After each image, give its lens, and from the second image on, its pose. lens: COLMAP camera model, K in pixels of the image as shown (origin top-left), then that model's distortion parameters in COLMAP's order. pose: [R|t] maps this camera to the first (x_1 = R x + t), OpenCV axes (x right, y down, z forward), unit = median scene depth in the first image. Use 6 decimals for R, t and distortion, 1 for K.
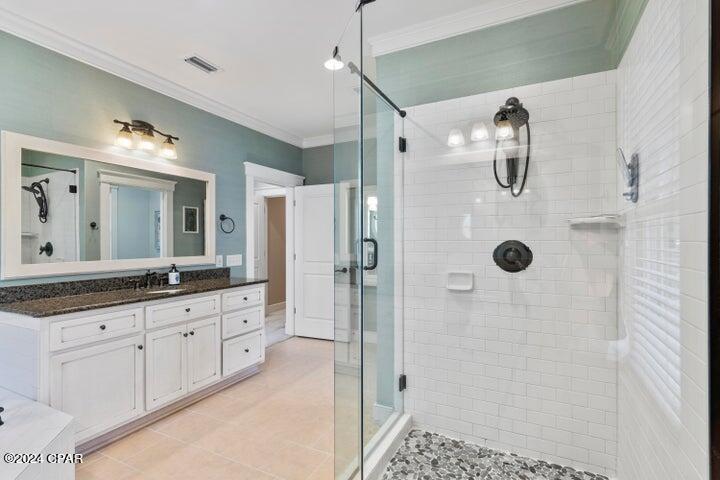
lens RADIAL K [[352.3, 0, 360.0], [0, 352.3, 240.0], [0, 0, 1]] dist [0.001951, 0.000013]
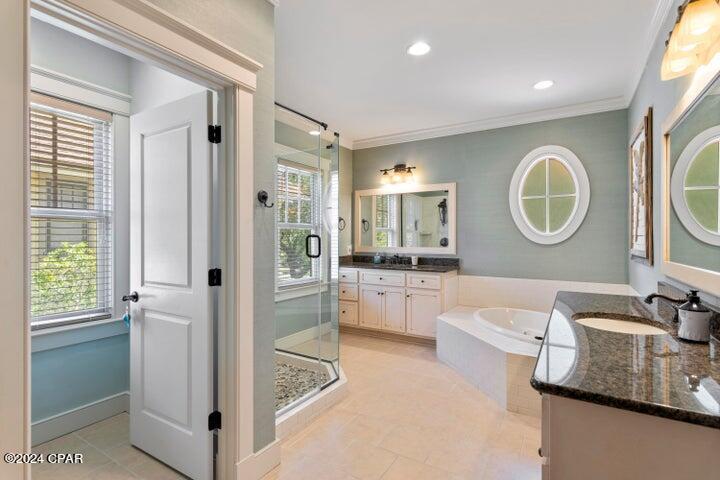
lens RADIAL K [[352.3, 0, 360.0], [0, 352.3, 240.0], [0, 0, 1]] dist [0.001951, 0.000013]
pose [[-0.081263, 0.012757, -0.996611, 1.046615], [0.000036, 0.999918, 0.012797, -0.001716], [0.996693, 0.001004, -0.081257, 0.943880]]
